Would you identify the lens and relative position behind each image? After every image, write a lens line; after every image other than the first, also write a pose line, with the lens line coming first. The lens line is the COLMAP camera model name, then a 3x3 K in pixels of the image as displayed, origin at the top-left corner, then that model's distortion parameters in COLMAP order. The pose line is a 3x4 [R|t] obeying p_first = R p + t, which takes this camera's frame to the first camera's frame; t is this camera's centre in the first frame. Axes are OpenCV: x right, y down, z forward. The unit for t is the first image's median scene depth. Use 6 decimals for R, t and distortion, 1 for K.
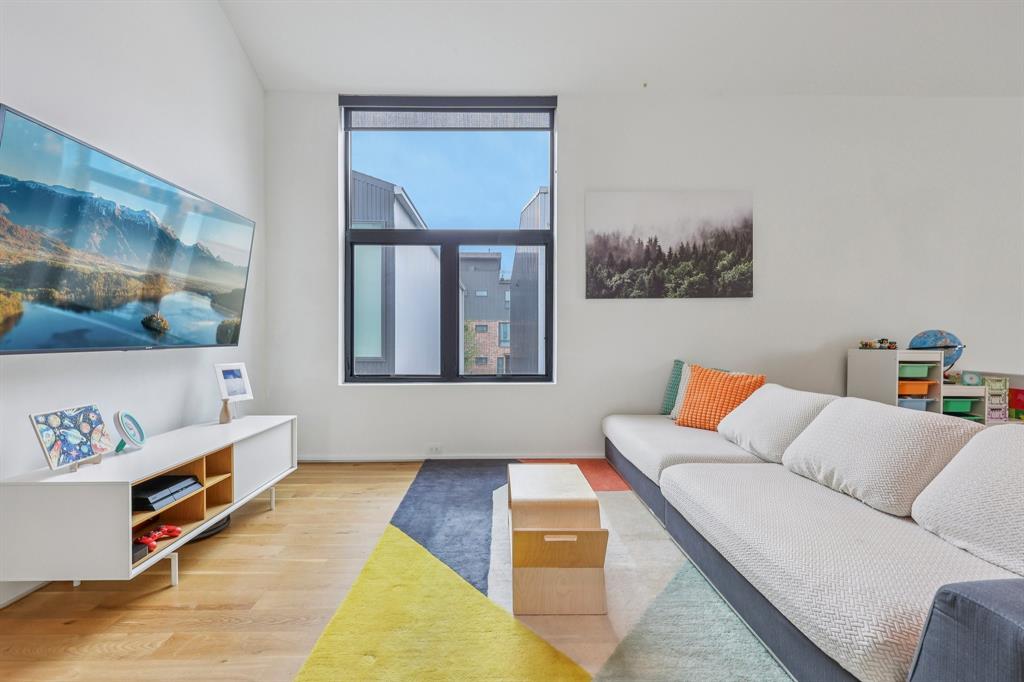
lens RADIAL K [[430.3, 0, 506.8], [0, 430.3, 342.1], [0, 0, 1]] dist [0.001244, 0.000138]
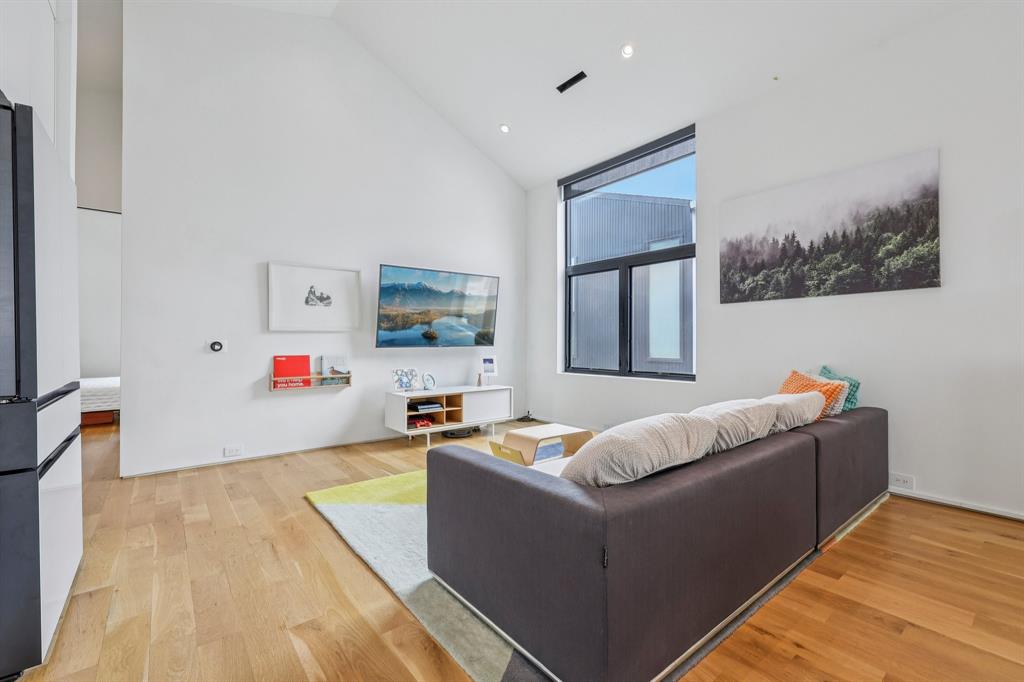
lens RADIAL K [[435.6, 0, 519.7], [0, 435.6, 339.7], [0, 0, 1]] dist [-0.000657, -0.000177]
pose [[0.621752, -0.003883, -0.783205, 0.715073], [-0.006759, 0.999924, -0.010323, 0.001049], [0.783185, 0.011711, 0.621678, -0.045233]]
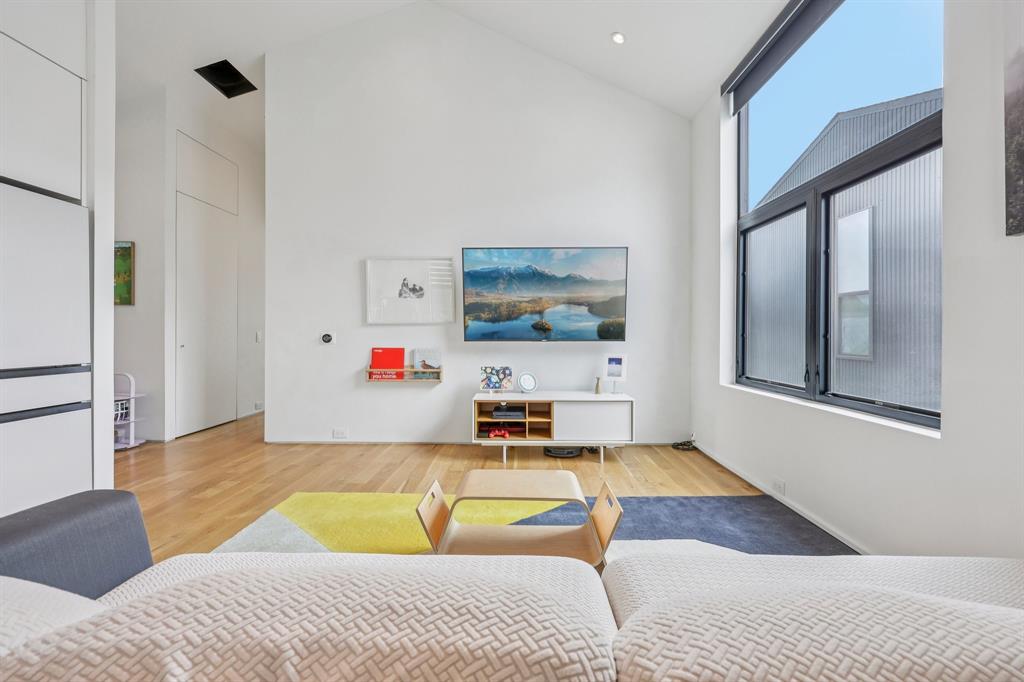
lens RADIAL K [[428.5, 0, 519.9], [0, 428.5, 333.9], [0, 0, 1]] dist [-0.000338, -0.000018]
pose [[-0.023303, -0.001728, -0.999727, 0.585892], [-0.012324, 0.999923, -0.001441, -0.005282], [0.999652, 0.012287, -0.023322, 0.569115]]
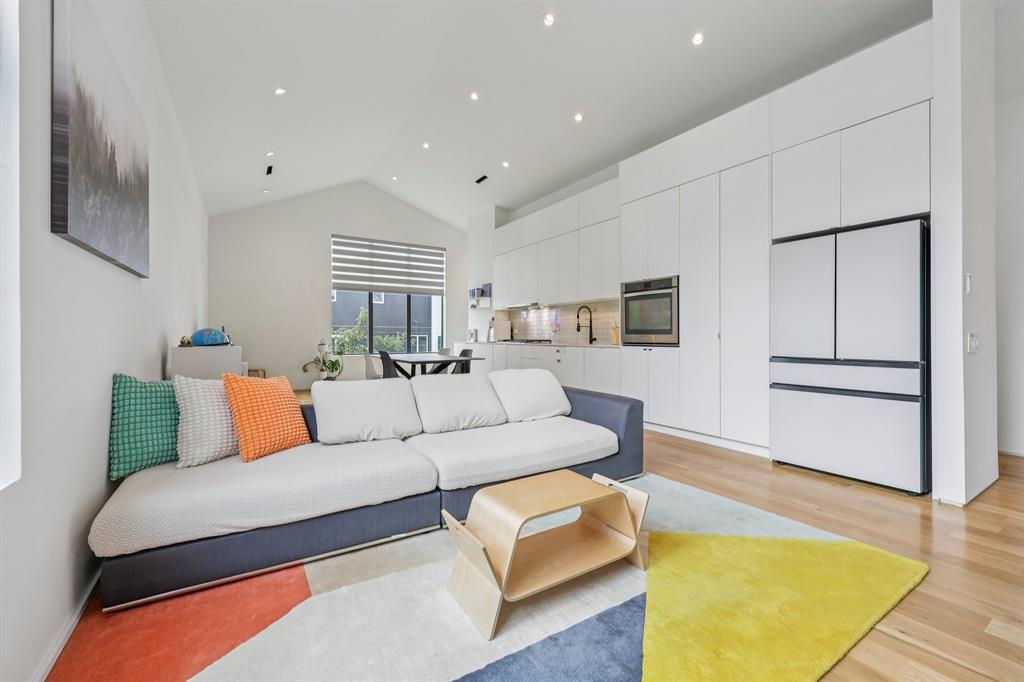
lens RADIAL K [[423.4, 0, 513.6], [0, 423.4, 332.4], [0, 0, 1]] dist [0.003381, 0.000438]
pose [[-0.529587, 0.007602, 0.848222, -0.340652], [0.008869, 0.999955, -0.003425, -0.005582], [-0.848209, 0.005709, -0.529630, 0.858747]]
